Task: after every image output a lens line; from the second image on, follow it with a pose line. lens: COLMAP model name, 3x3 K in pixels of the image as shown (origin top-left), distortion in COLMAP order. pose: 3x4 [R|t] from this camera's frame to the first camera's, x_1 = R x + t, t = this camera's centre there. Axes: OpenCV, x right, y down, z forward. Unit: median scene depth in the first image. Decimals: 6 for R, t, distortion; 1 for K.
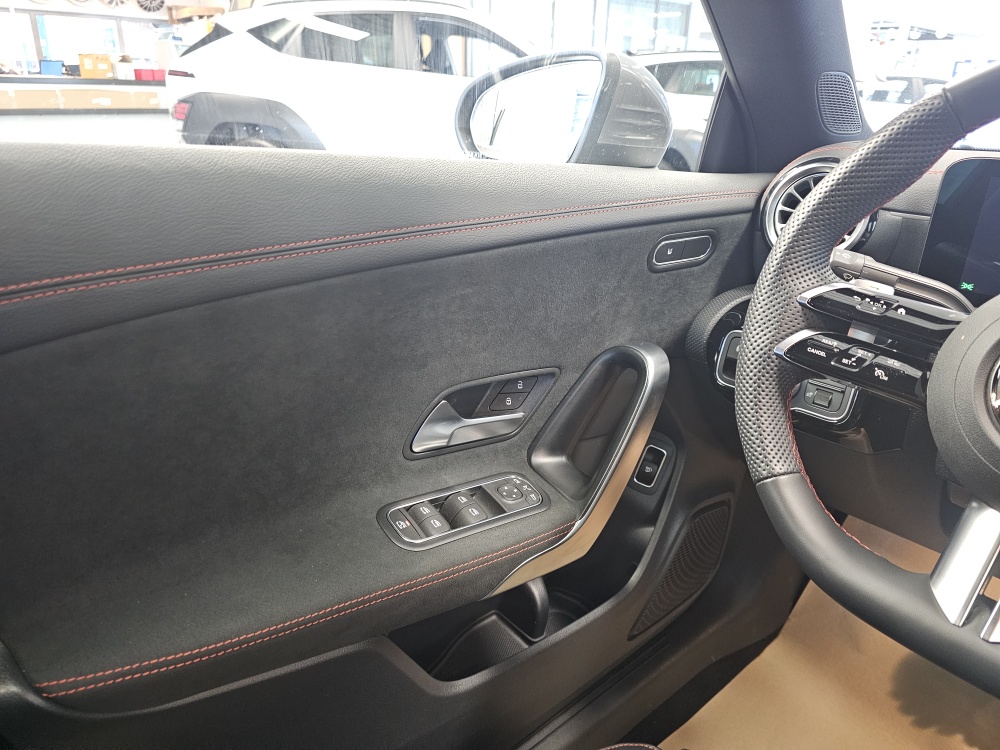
lens RADIAL K [[681.9, 0, 507.8], [0, 681.9, 364.6], [0, 0, 1]] dist [0.045231, -0.053015]
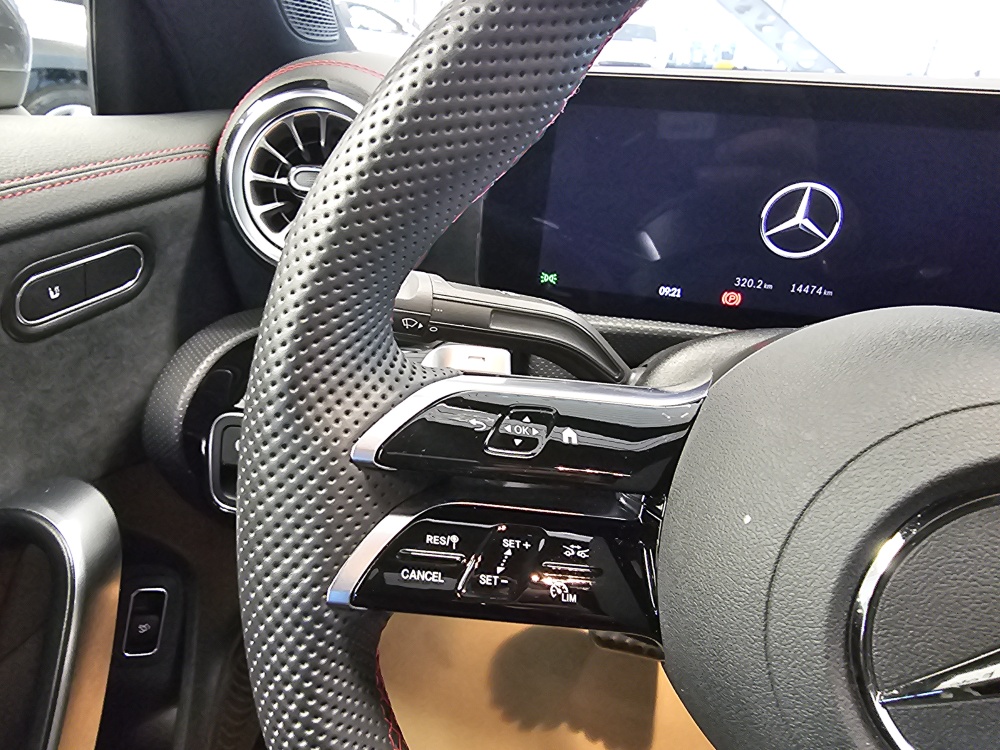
lens RADIAL K [[672.2, 0, 406.5], [0, 672.2, 371.3], [0, 0, 1]] dist [0.006081, 0.001611]
pose [[0.829058, -0.247053, 0.501624, 0.187310], [0.193235, 0.968415, 0.157582, -0.135886], [-0.524712, -0.033713, 0.850612, 0.460671]]
